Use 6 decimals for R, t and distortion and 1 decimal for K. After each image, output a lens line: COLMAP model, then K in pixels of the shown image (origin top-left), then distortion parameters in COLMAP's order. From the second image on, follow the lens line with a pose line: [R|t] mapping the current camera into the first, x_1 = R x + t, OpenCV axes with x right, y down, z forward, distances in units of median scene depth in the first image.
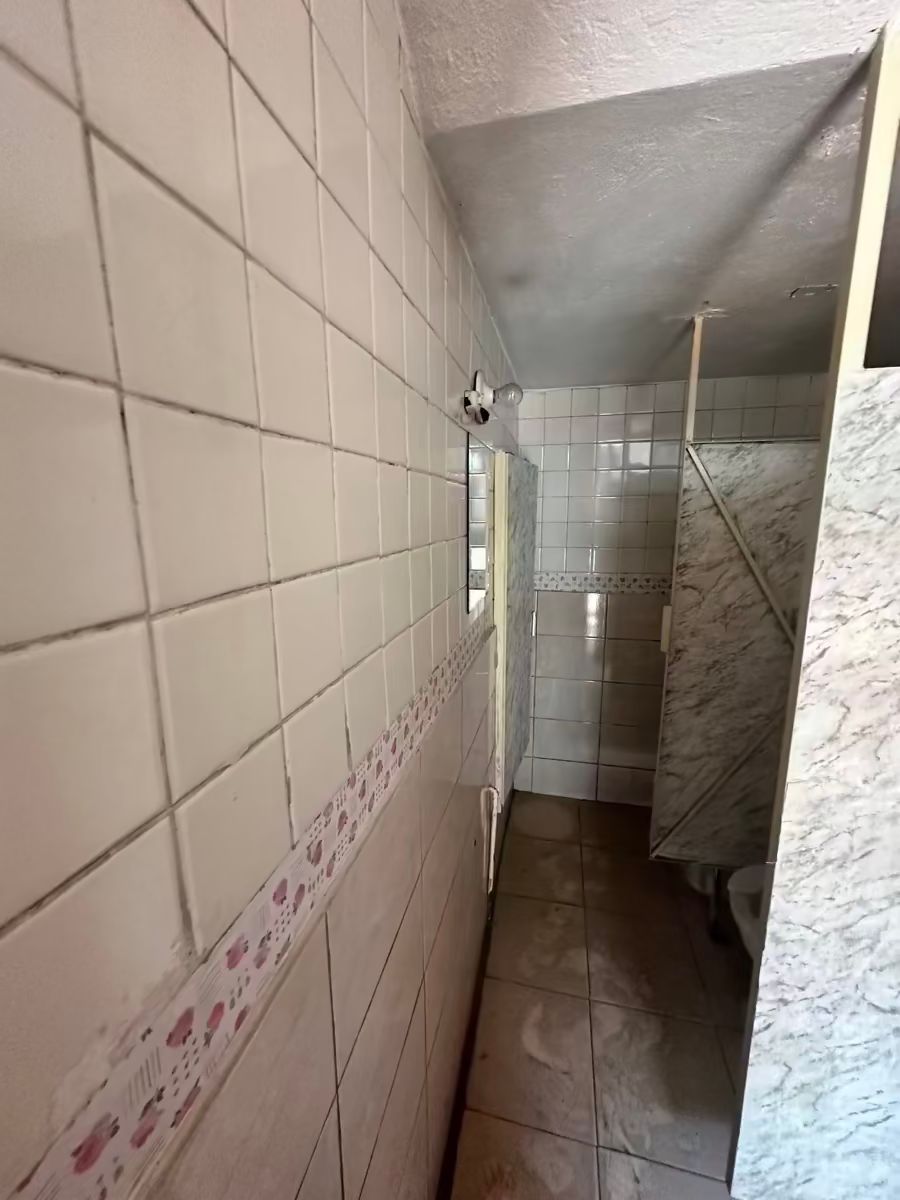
lens RADIAL K [[480.2, 0, 450.2], [0, 480.2, 599.1], [0, 0, 1]] dist [-0.001914, 0.000546]
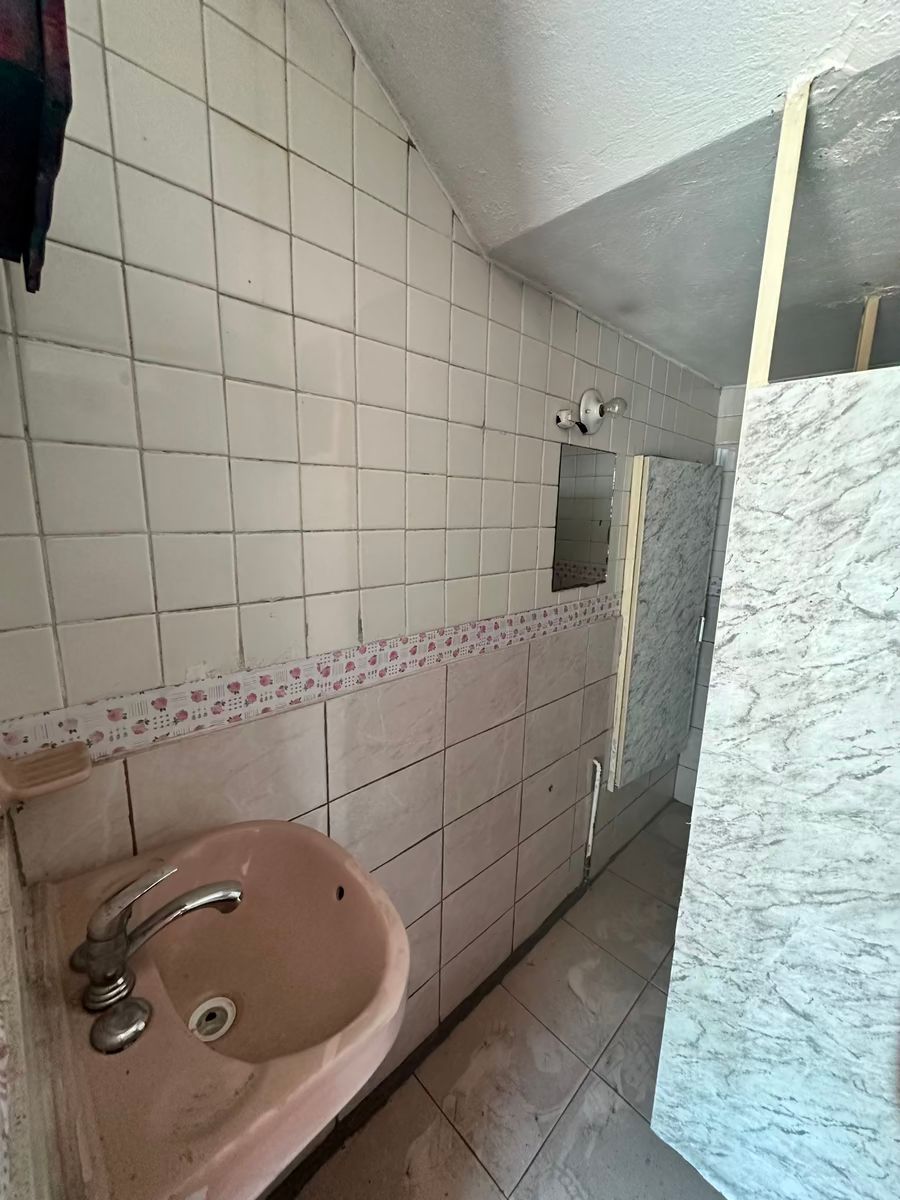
lens RADIAL K [[480.2, 0, 448.8], [0, 480.2, 599.6], [0, 0, 1]] dist [-0.001914, 0.000546]
pose [[0.837863, 0.126345, -0.531057, 0.811297], [-0.125830, 0.991349, 0.037328, 0.065368], [0.531180, 0.035547, 0.846513, -0.298136]]
